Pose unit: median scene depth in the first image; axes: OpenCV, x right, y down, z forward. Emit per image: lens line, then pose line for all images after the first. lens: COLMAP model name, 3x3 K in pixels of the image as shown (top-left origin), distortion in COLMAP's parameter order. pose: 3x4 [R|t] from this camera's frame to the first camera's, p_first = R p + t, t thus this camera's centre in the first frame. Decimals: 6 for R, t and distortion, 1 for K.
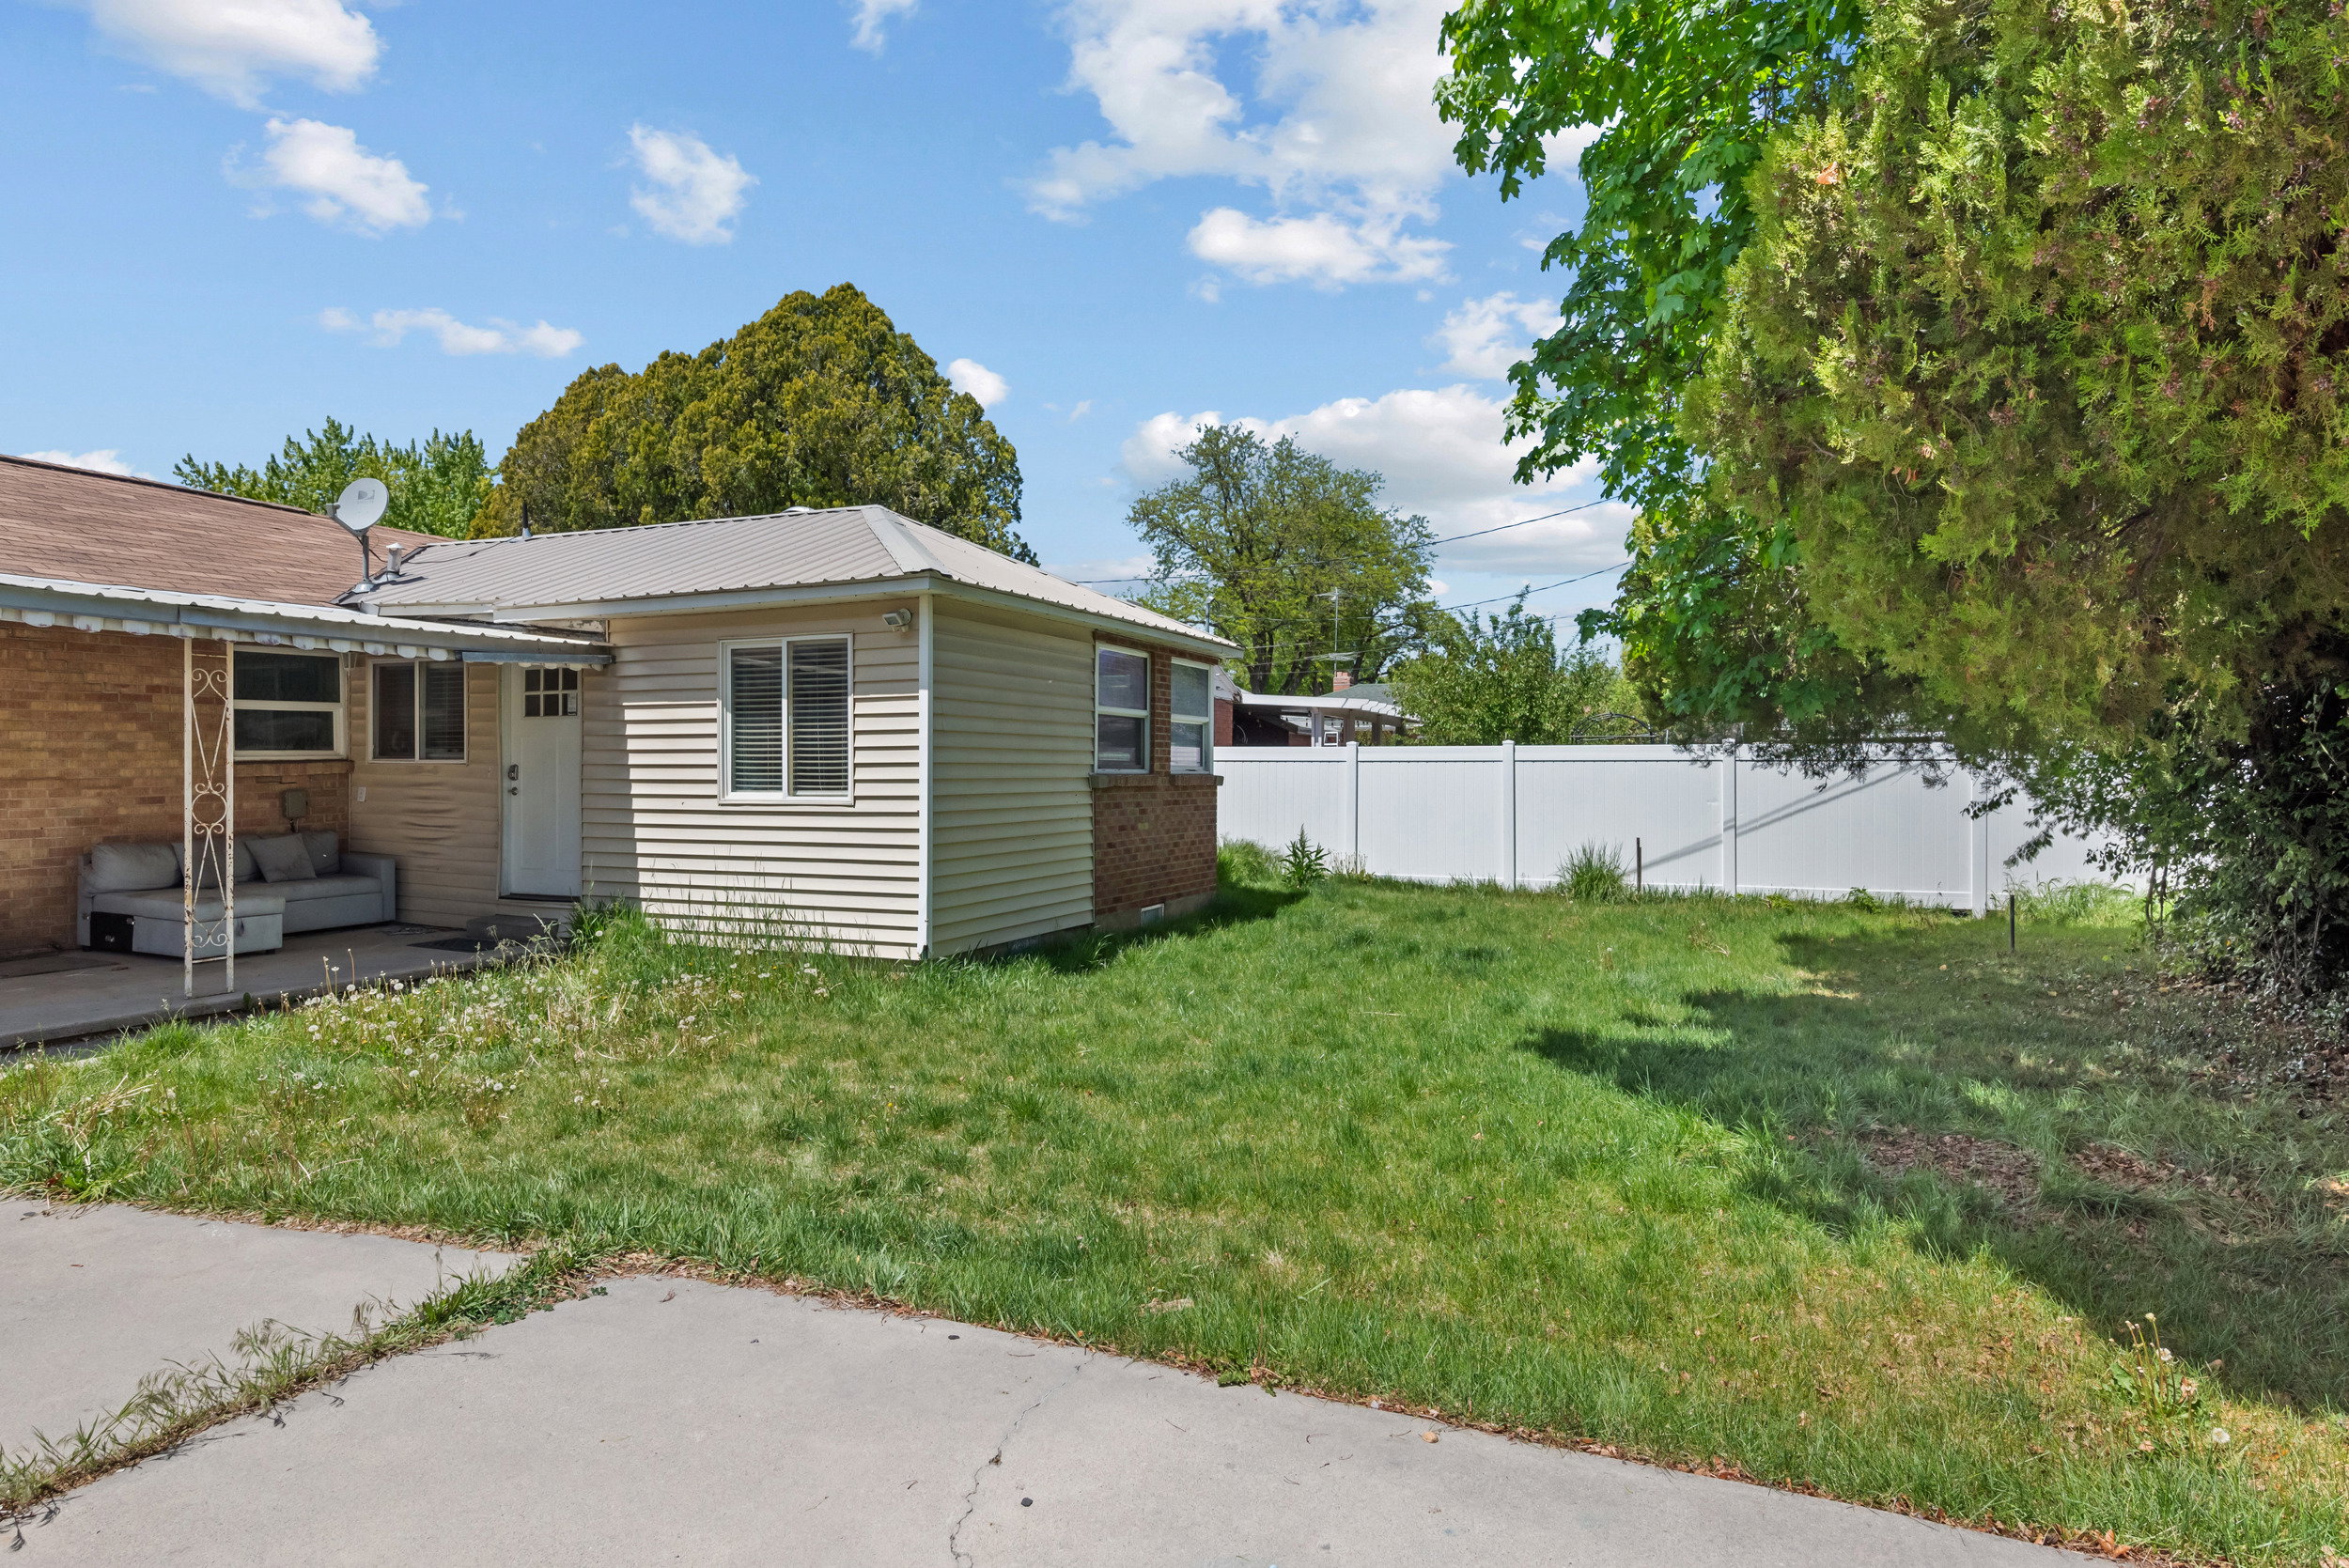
lens RADIAL K [[1294.5, 0, 1174.5], [0, 1294.5, 784.0], [0, 0, 1]] dist [-0.001588, -0.000950]
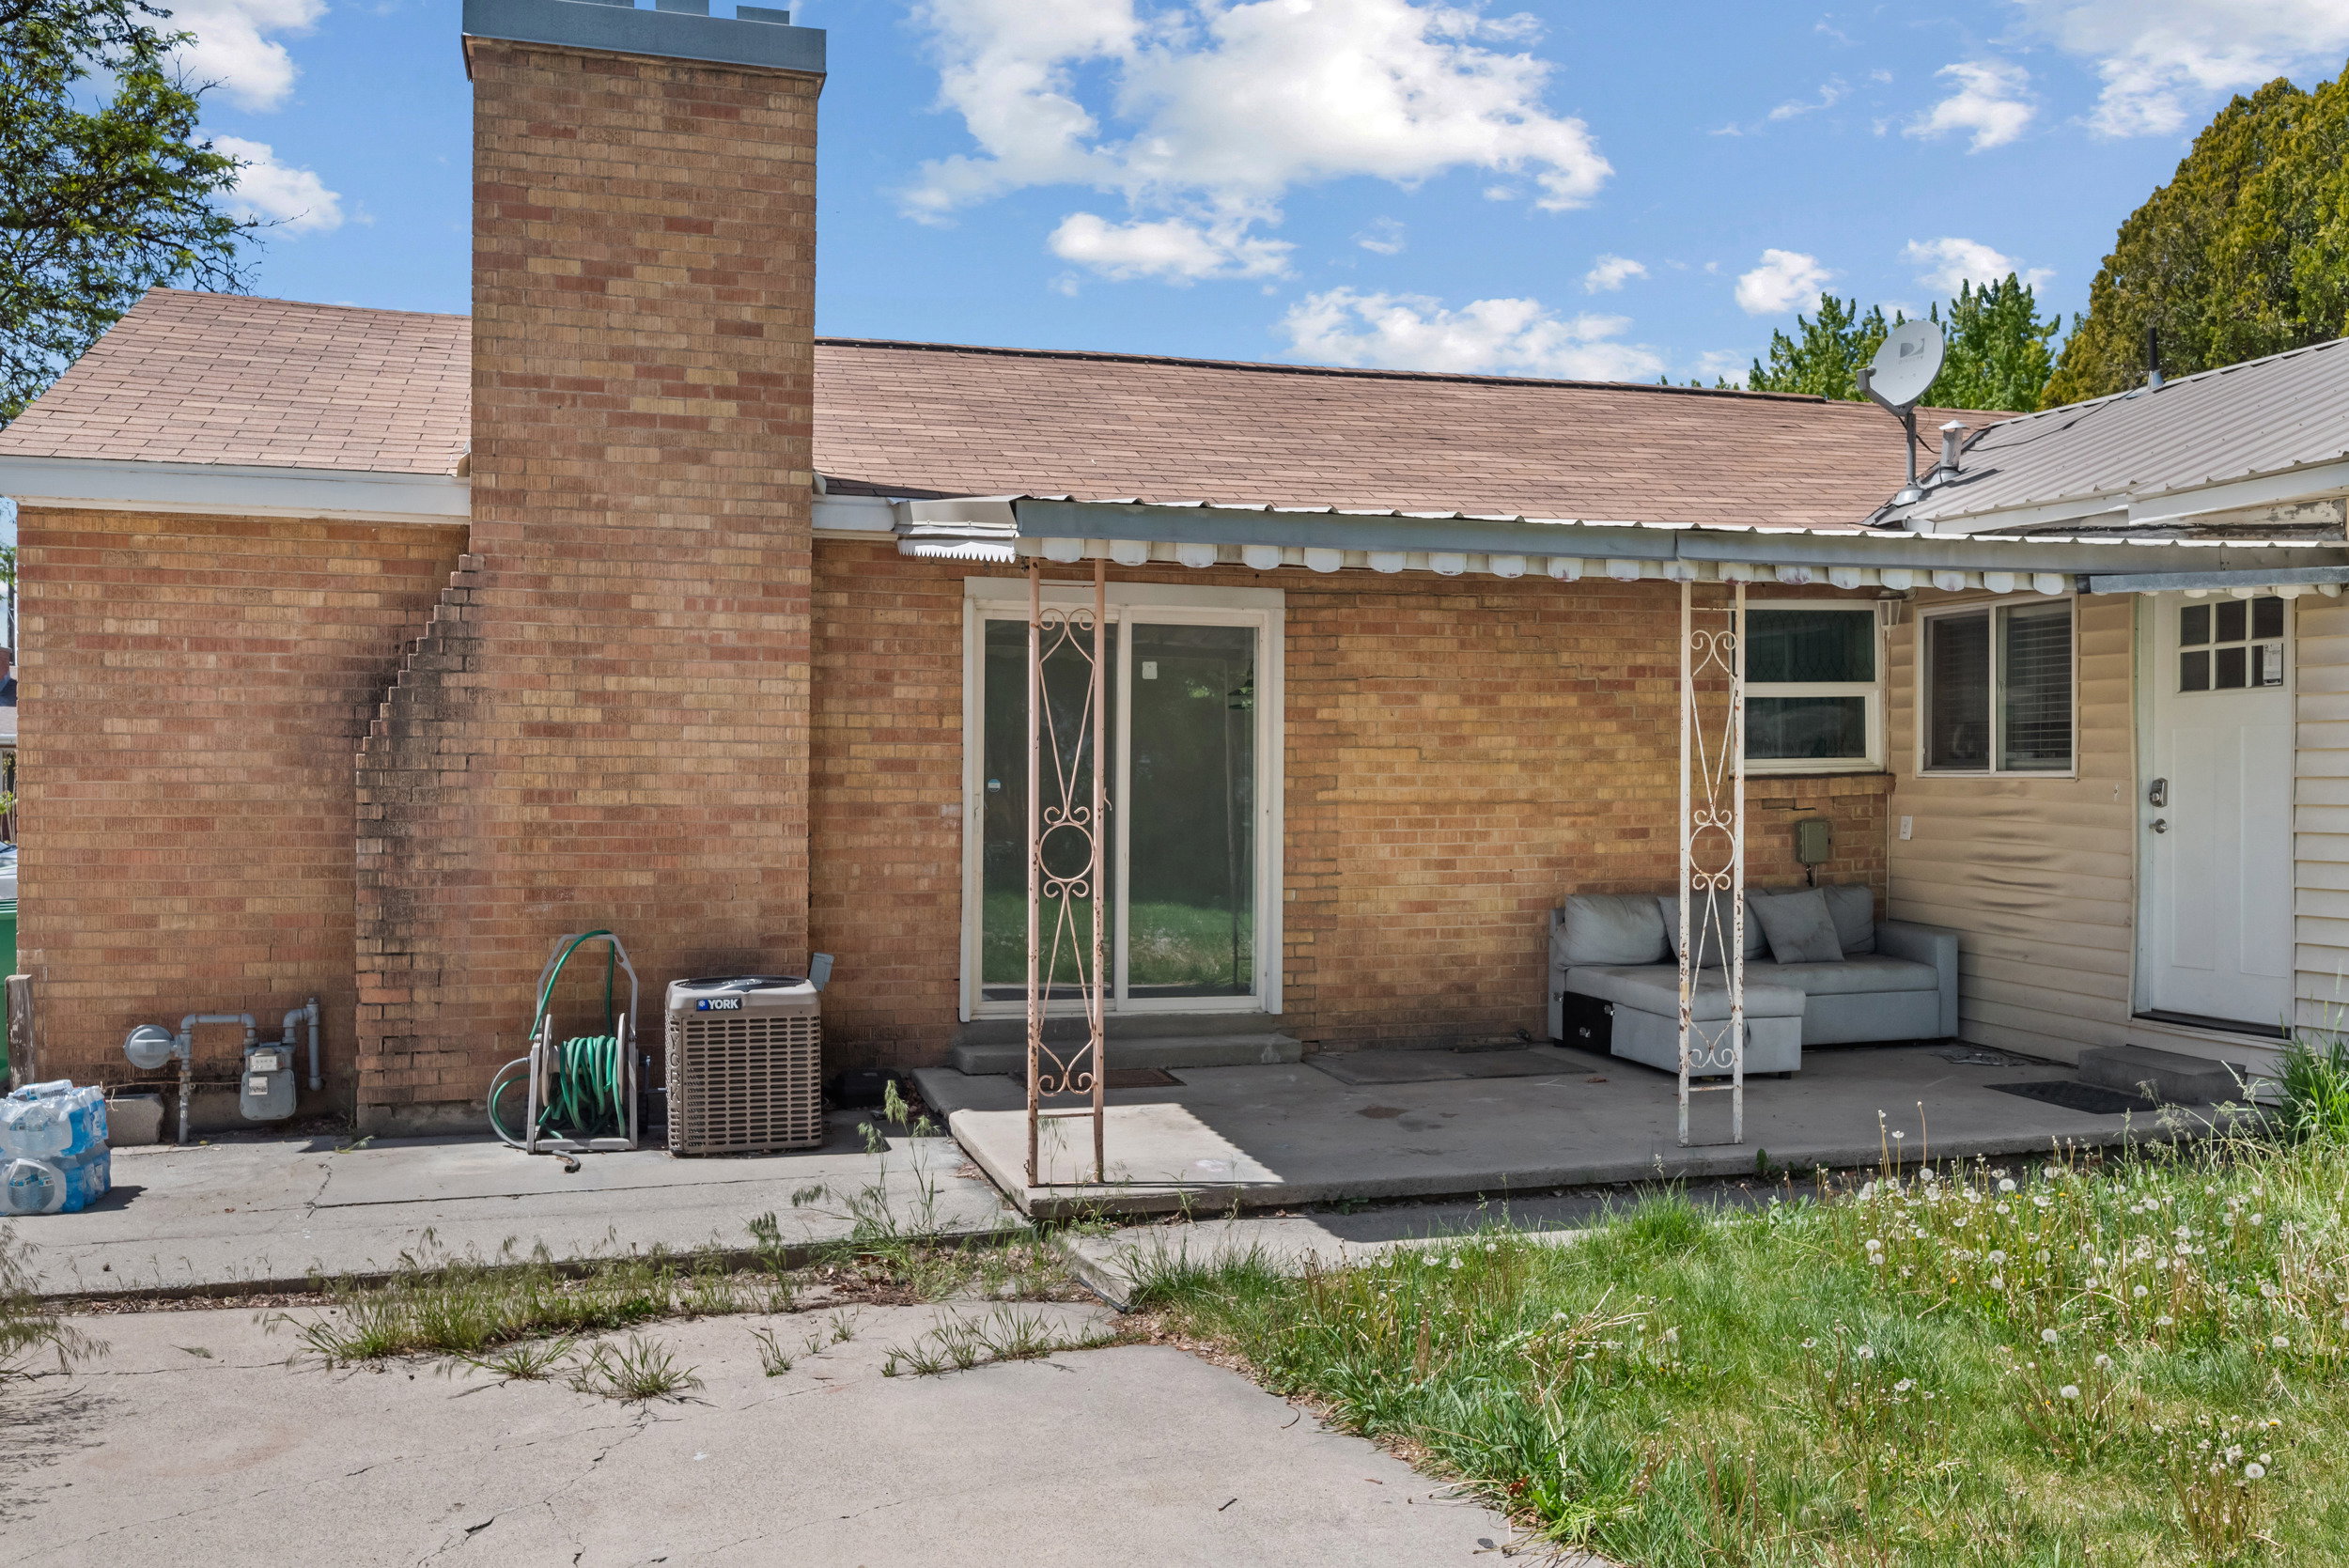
lens RADIAL K [[1939.2, 0, 1174.5], [0, 1939.2, 784.0], [0, 0, 1]] dist [-0.011525, -0.003800]
pose [[0.626624, -0.003025, -0.779316, -0.138511], [-0.007171, 0.999928, -0.009647, -0.001759], [0.779289, 0.011634, 0.626557, 0.160737]]
